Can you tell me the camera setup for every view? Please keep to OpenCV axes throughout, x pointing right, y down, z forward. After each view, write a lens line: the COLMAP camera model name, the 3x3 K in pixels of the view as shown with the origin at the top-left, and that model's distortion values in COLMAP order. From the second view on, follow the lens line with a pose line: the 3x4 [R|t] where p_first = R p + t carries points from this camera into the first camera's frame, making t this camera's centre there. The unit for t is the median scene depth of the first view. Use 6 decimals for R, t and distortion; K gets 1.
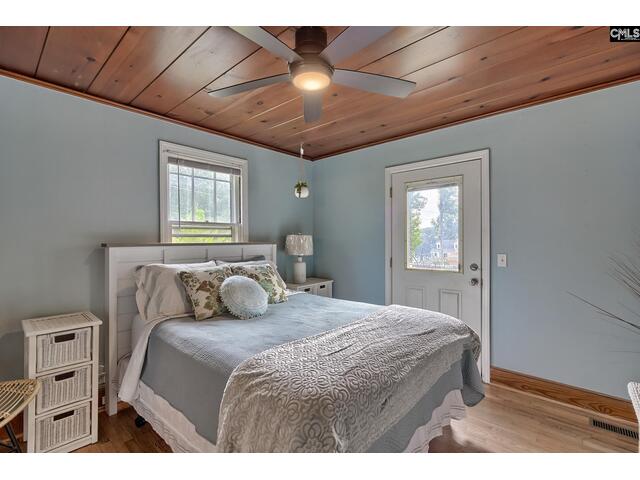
lens RADIAL K [[296.6, 0, 316.8], [0, 296.6, 232.2], [0, 0, 1]] dist [-0.000206, 0.000440]
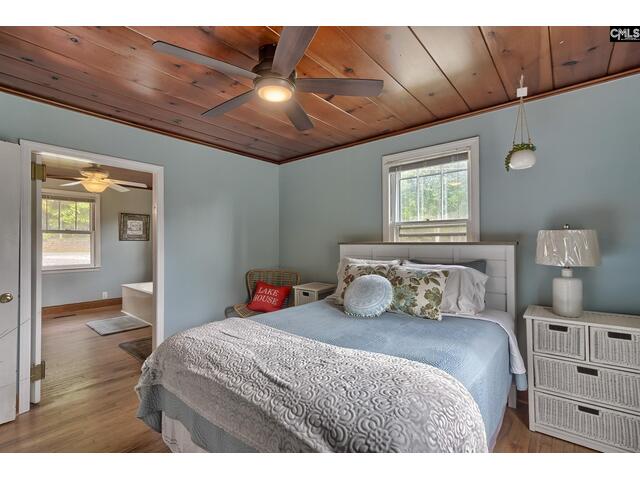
lens RADIAL K [[296.6, 0, 316.8], [0, 296.6, 232.2], [0, 0, 1]] dist [-0.000206, 0.000440]
pose [[0.029752, -0.027065, -0.999191, 0.582353], [0.030199, 0.999201, -0.026166, 0.017675], [0.999101, -0.029396, 0.030546, 0.608529]]
